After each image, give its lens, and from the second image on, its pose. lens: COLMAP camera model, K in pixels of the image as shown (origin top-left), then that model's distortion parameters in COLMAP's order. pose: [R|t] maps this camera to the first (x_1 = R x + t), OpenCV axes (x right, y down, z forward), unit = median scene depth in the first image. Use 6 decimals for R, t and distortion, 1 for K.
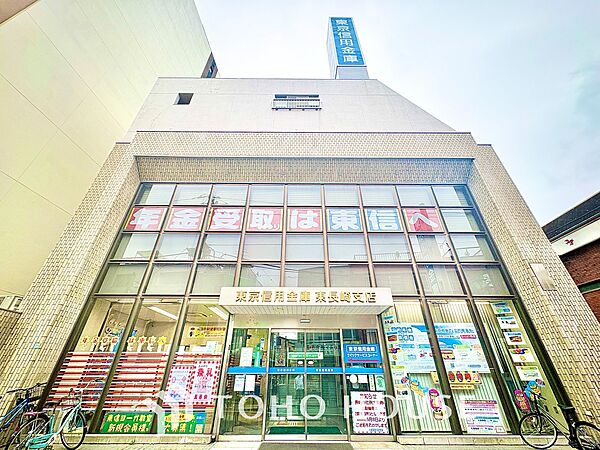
lens RADIAL K [[250.5, 0, 299.8], [0, 250.5, 199.0], [0, 0, 1]] dist [0.000973, 0.000075]
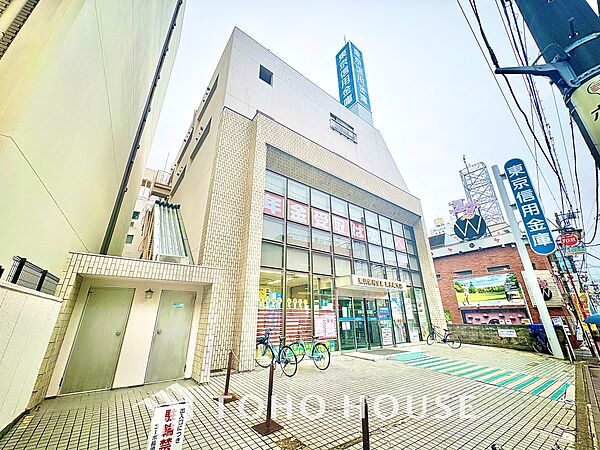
lens RADIAL K [[238.6, 0, 300.0], [0, 238.6, 225.0], [0, 0, 1]] dist [0.001006, 0.000013]
pose [[0.796740, 0.213718, 0.565270, -1.113071], [-0.333264, 0.935674, 0.115969, -0.005524], [-0.504124, -0.280781, 0.816714, 0.000931]]
